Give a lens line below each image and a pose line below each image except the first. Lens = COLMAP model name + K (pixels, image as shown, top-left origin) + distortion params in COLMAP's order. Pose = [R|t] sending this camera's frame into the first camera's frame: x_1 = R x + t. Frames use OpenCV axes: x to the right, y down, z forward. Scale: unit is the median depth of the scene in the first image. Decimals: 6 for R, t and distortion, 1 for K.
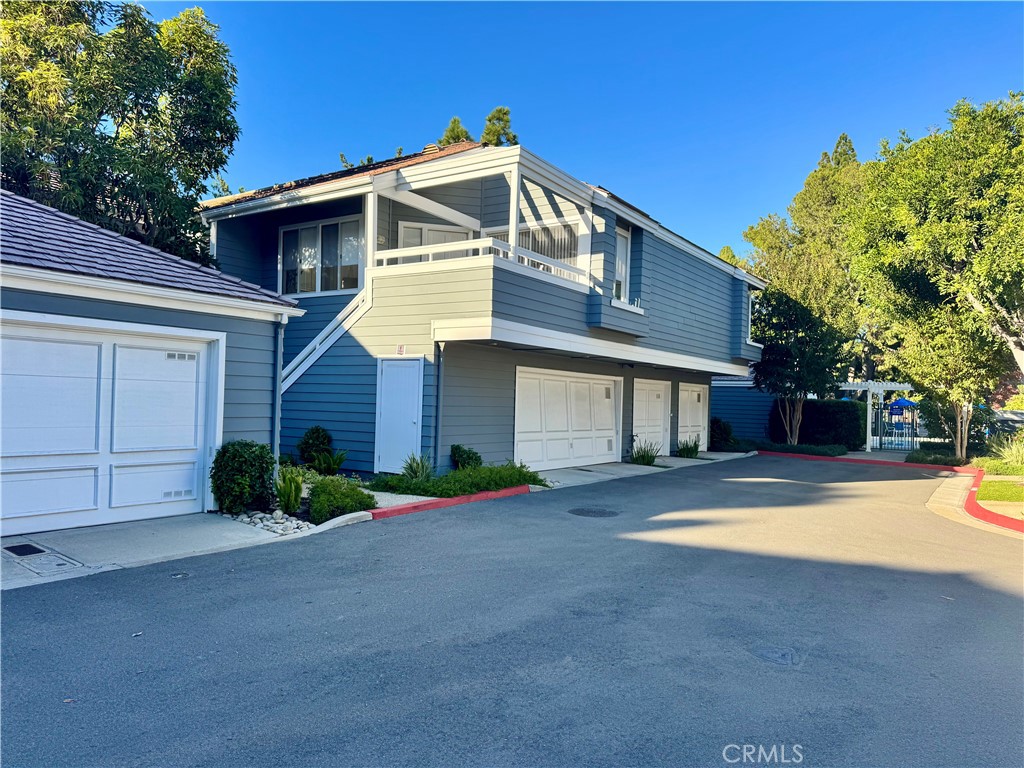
lens RADIAL K [[722.6, 0, 512.1], [0, 722.6, 388.6], [0, 0, 1]] dist [0.163440, -0.285918]
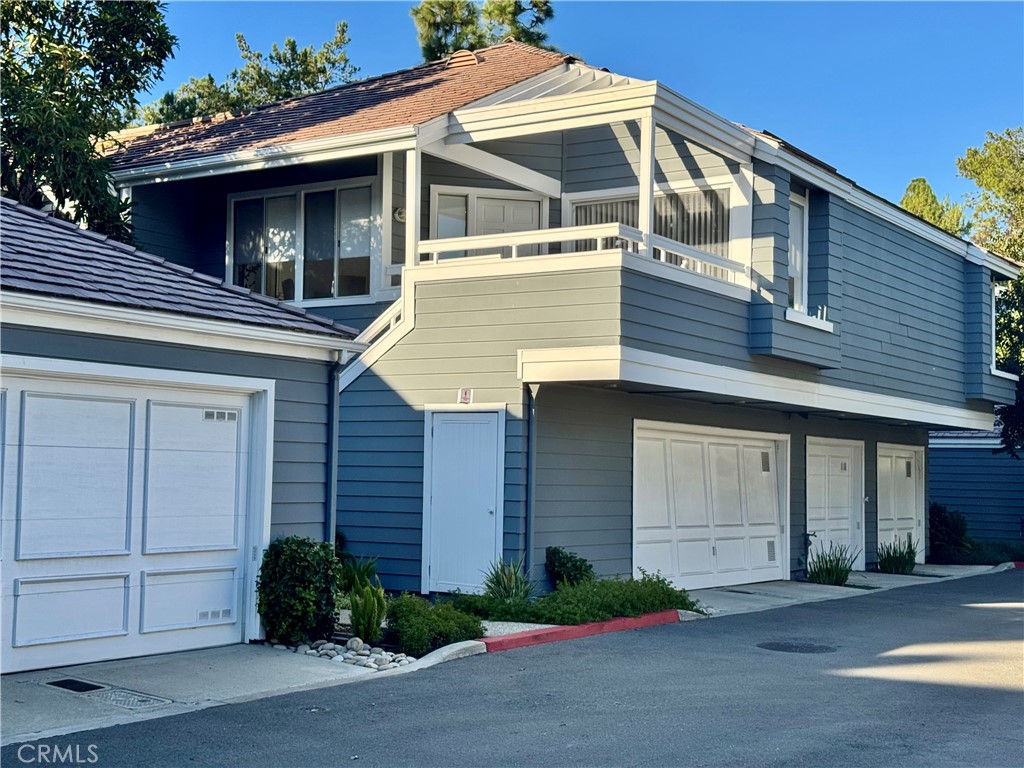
lens RADIAL K [[1431.9, 0, 512.0], [0, 1431.9, 384.0], [0, 0, 1]] dist [0.142073, -0.028219]
pose [[0.999883, -0.009180, 0.012252, -0.119744], [0.009769, 0.998756, -0.048902, -0.002737], [-0.011788, 0.049016, 0.998728, -0.229928]]
